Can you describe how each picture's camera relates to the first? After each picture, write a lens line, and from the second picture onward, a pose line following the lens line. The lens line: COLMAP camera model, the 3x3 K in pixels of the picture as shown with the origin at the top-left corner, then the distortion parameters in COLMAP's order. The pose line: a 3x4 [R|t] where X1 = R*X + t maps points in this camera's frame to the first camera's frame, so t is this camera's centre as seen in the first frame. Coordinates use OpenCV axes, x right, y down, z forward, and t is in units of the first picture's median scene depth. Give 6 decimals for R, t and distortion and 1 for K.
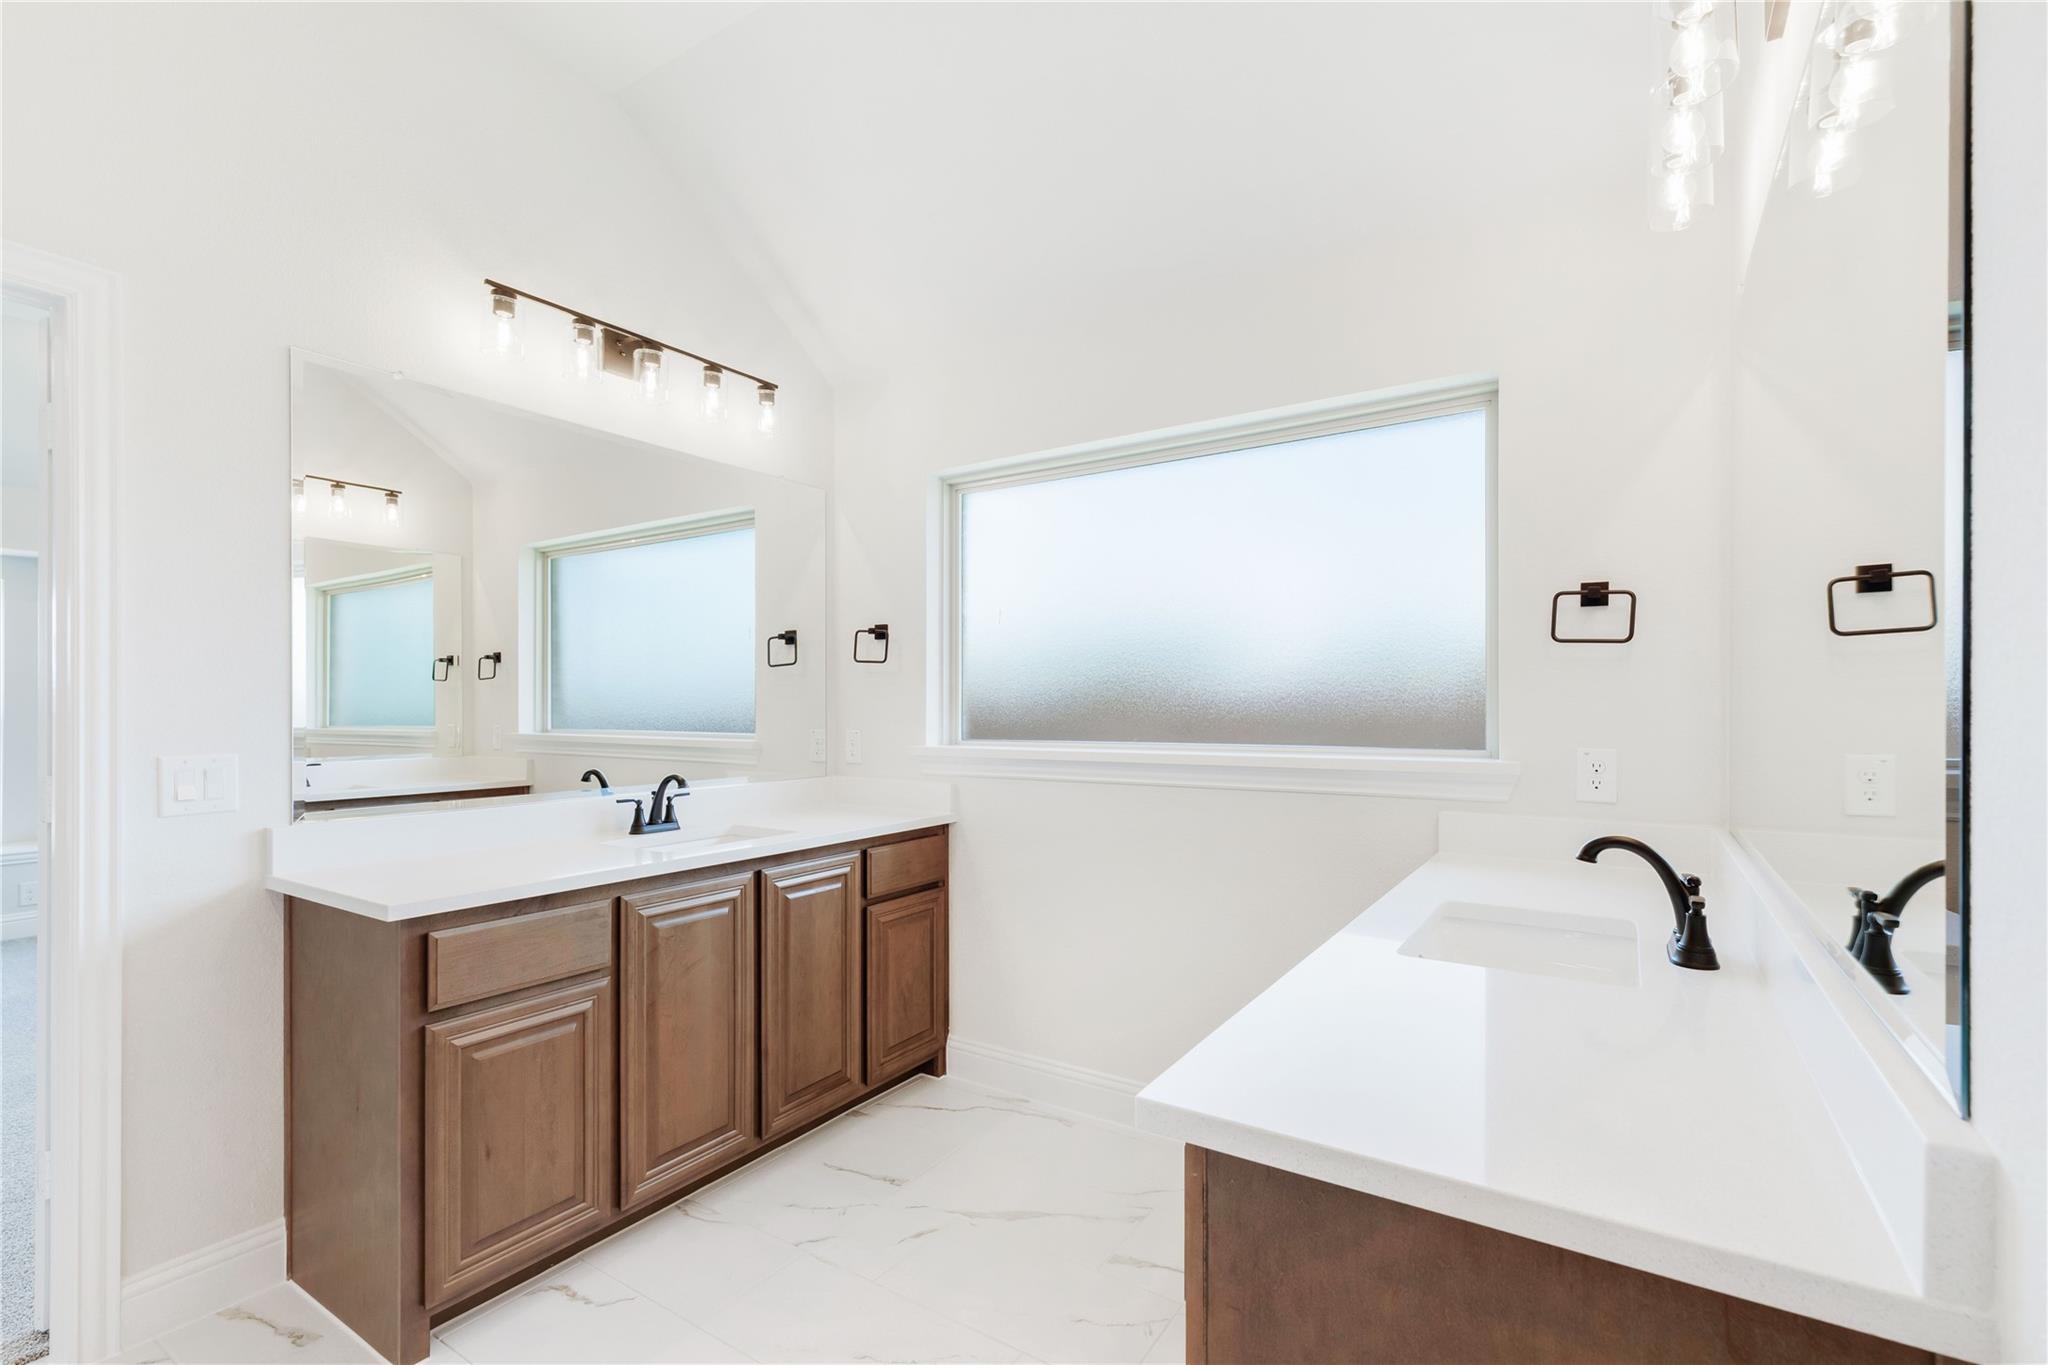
lens RADIAL K [[941.0, 0, 1024.5], [0, 941.0, 694.0], [0, 0, 1]] dist [-0.000501, -0.000008]
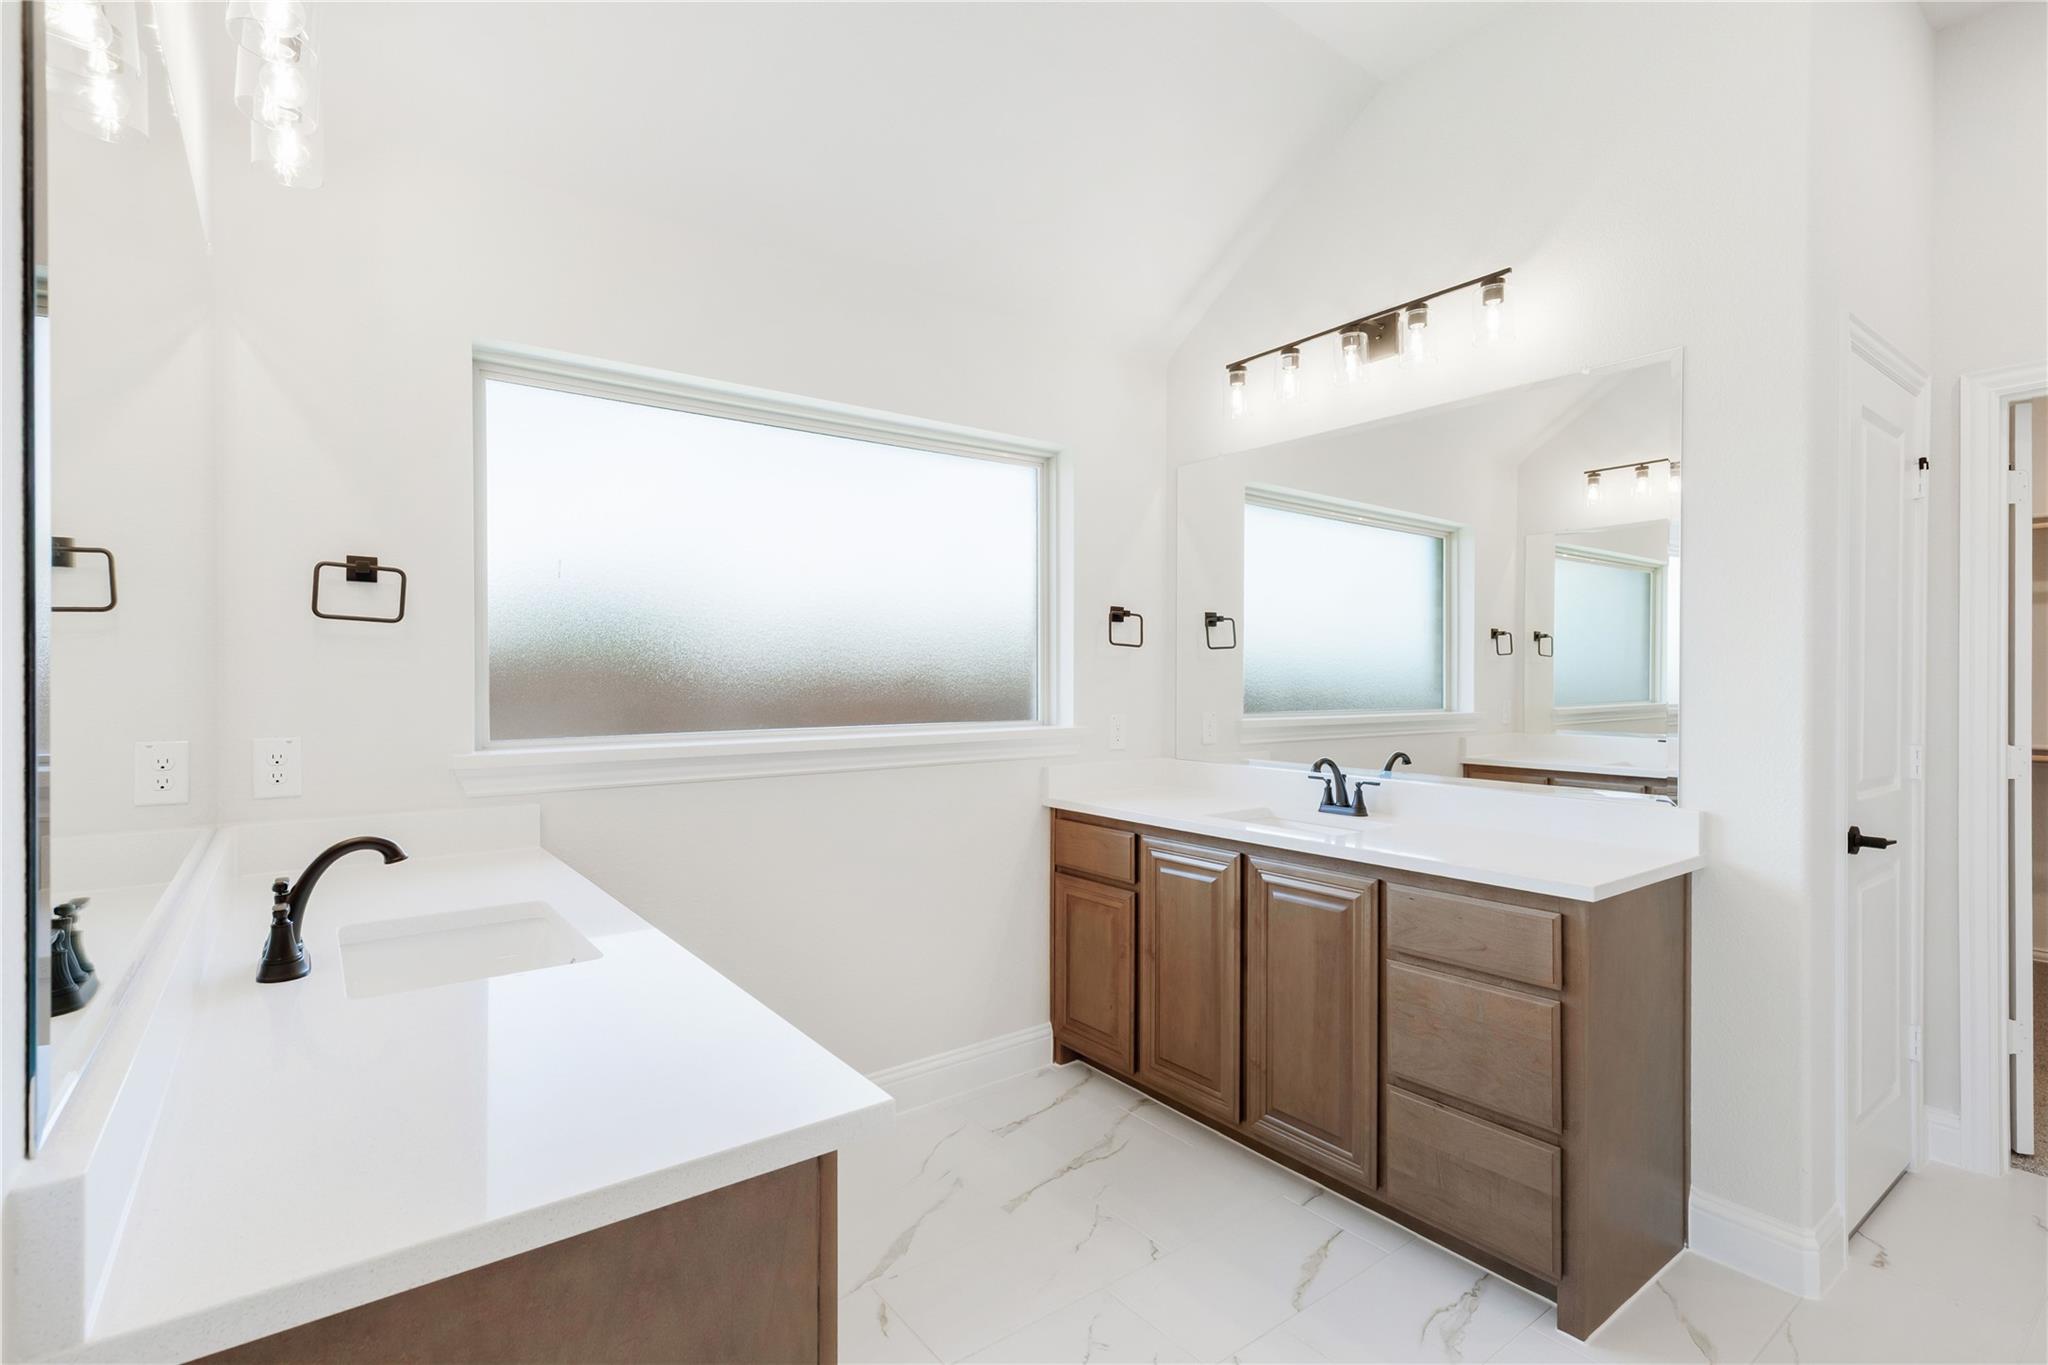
lens RADIAL K [[941.0, 0, 1024.5], [0, 941.0, 681.0], [0, 0, 1]] dist [-0.000501, -0.000008]
pose [[-0.343976, 0.001412, -0.938977, 0.676840], [0.003147, 0.999995, 0.000351, 0.002552], [0.938973, -0.002835, -0.343979, 1.042360]]
